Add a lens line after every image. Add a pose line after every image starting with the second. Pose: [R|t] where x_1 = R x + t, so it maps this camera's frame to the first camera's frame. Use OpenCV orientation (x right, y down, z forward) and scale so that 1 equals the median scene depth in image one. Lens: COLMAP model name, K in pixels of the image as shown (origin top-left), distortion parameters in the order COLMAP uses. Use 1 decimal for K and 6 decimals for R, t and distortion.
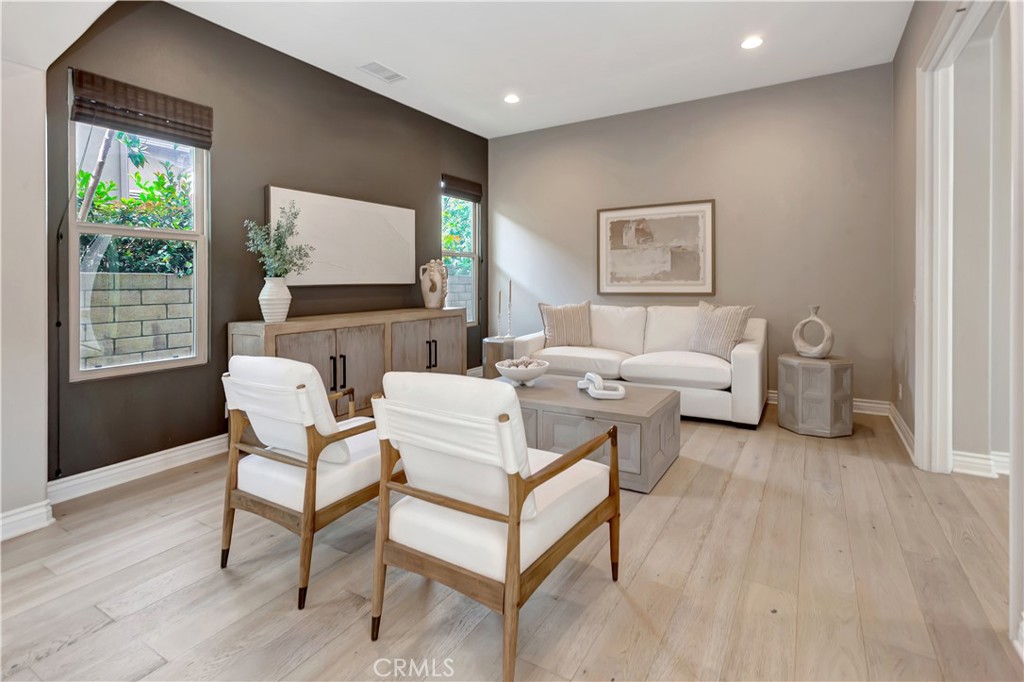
lens RADIAL K [[481.5, 0, 533.2], [0, 481.5, 283.8], [0, 0, 1]] dist [0.001390, 0.001386]
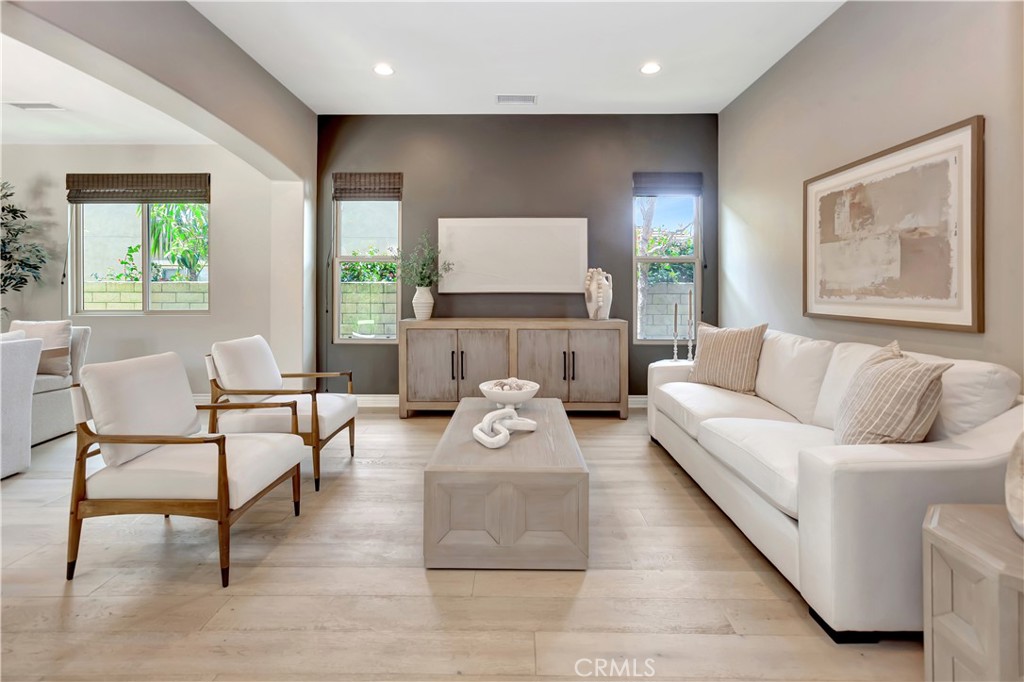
lens RADIAL K [[481.5, 0, 533.2], [0, 481.5, 283.8], [0, 0, 1]] dist [0.001390, 0.001386]
pose [[0.491802, 0.002686, -0.870703, 0.560378], [-0.012842, 0.999909, -0.004170, -0.014067], [0.870612, 0.013232, 0.491792, 0.425597]]
